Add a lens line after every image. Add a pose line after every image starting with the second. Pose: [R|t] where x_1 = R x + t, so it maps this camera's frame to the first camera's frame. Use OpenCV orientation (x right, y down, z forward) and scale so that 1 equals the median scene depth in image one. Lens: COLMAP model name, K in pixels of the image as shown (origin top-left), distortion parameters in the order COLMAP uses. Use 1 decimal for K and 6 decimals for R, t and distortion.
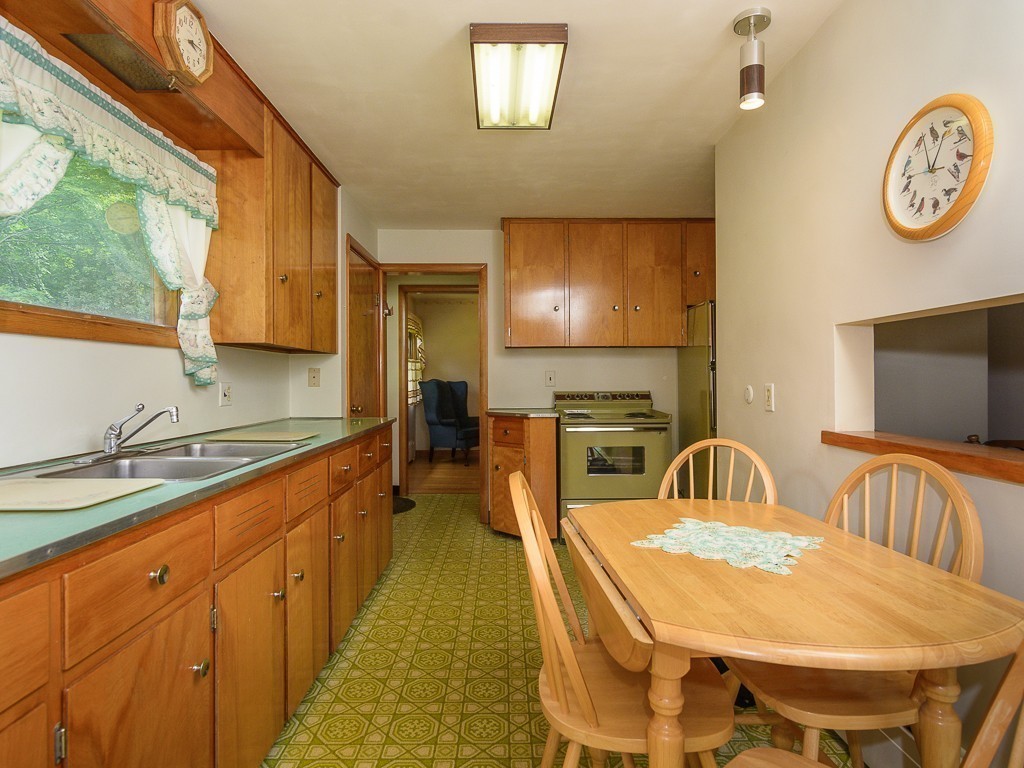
lens RADIAL K [[564.5, 0, 509.5], [0, 564.5, 384.5], [0, 0, 1]] dist [-0.000509, -0.000166]
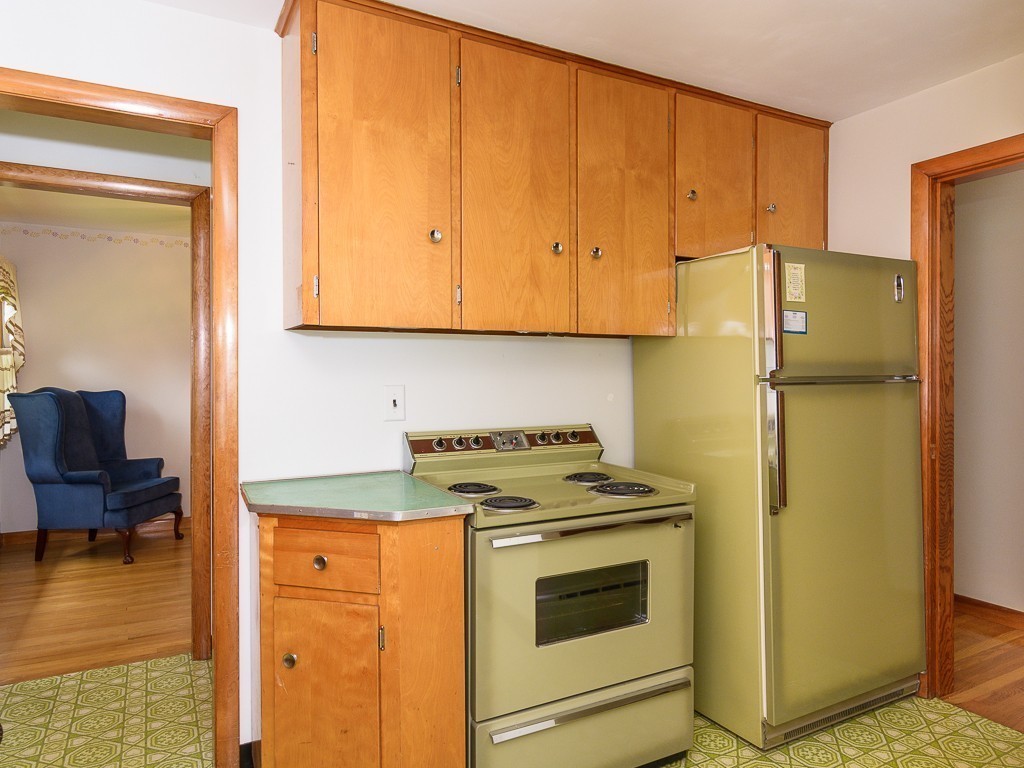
lens RADIAL K [[668.0, 0, 514.6], [0, 668.0, 378.5], [0, 0, 1]] dist [0.011635, 0.000199]
pose [[0.881396, -0.001760, 0.472374, -0.094617], [0.001984, 0.999998, 0.000025, -0.031008], [-0.472373, 0.000915, 0.881398, 0.540922]]
